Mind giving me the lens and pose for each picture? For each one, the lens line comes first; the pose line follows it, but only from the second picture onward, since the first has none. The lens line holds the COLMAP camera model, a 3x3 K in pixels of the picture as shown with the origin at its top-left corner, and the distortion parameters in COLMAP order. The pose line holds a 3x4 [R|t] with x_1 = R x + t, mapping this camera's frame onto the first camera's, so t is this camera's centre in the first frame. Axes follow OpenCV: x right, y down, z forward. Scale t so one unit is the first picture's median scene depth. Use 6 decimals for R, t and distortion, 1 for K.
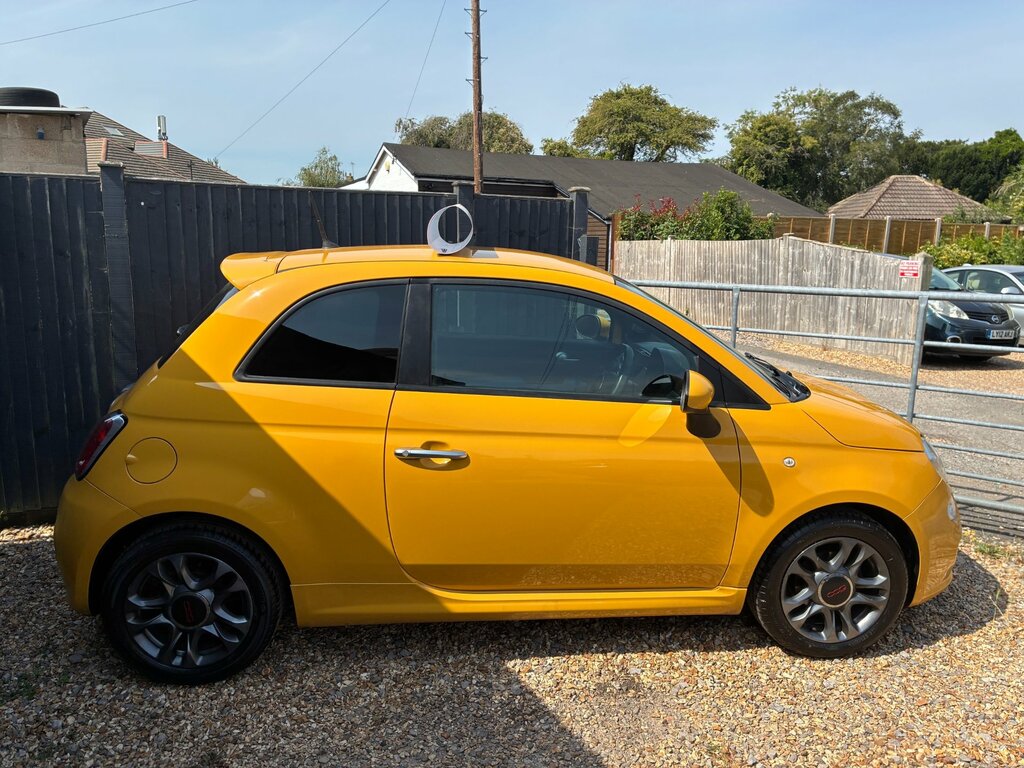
lens RADIAL K [[785.2, 0, 512.0], [0, 785.2, 384.0], [0, 0, 1]] dist [0.075272, -0.107280]
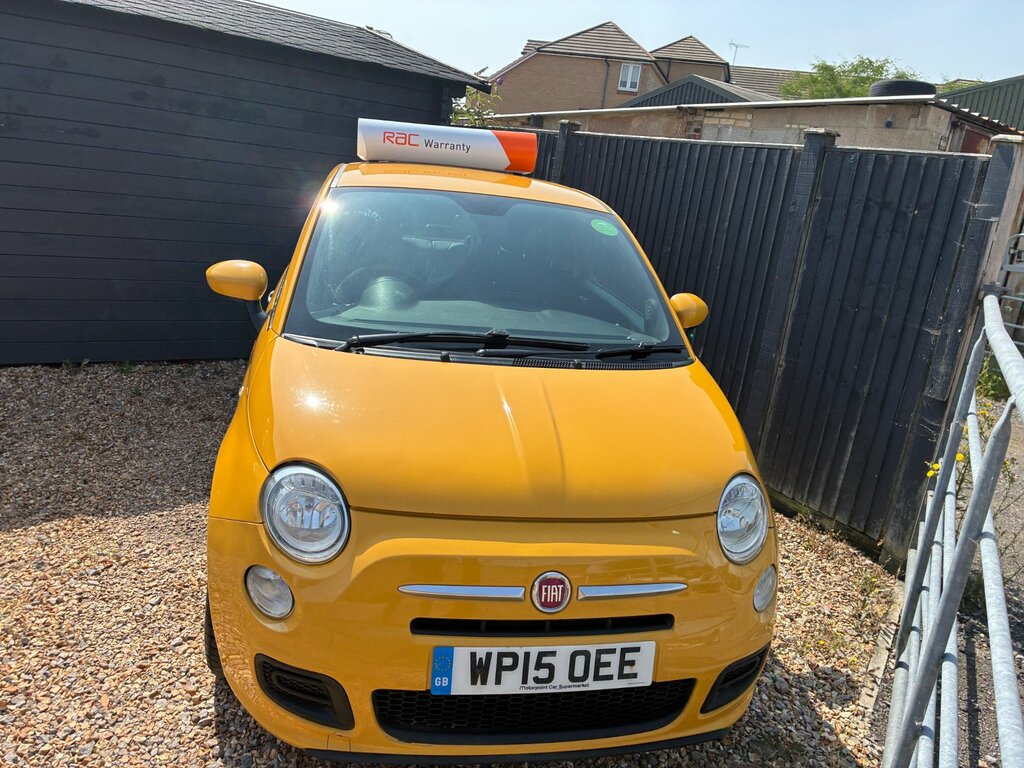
lens RADIAL K [[783.3, 0, 512.0], [0, 783.3, 384.0], [0, 0, 1]] dist [0.074538, -0.050826]
pose [[0.081463, 0.257551, -0.962825, 1.153839], [-0.305650, 0.925944, 0.221825, -0.183628], [0.948653, 0.276217, 0.154151, 1.114116]]
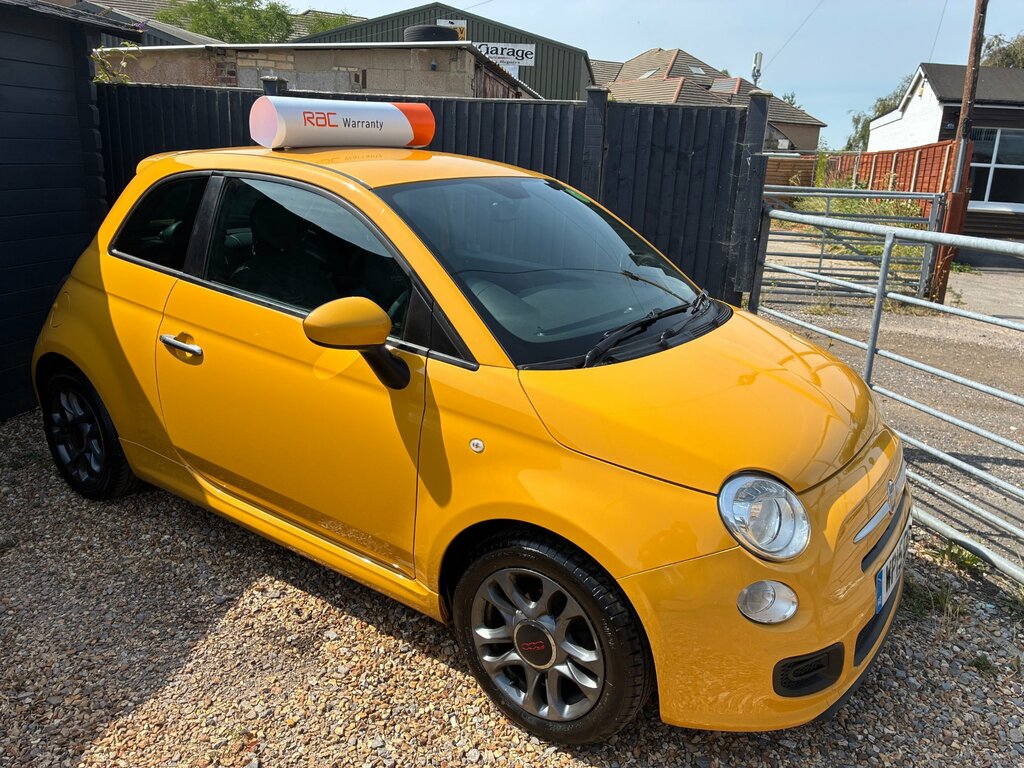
lens RADIAL K [[785.2, 0, 512.0], [0, 785.2, 384.0], [0, 0, 1]] dist [0.075272, -0.107280]
pose [[0.747828, 0.200936, -0.632754, 0.791733], [-0.156266, 0.979595, 0.126393, -0.051784], [0.645239, 0.004357, 0.763968, 0.450013]]
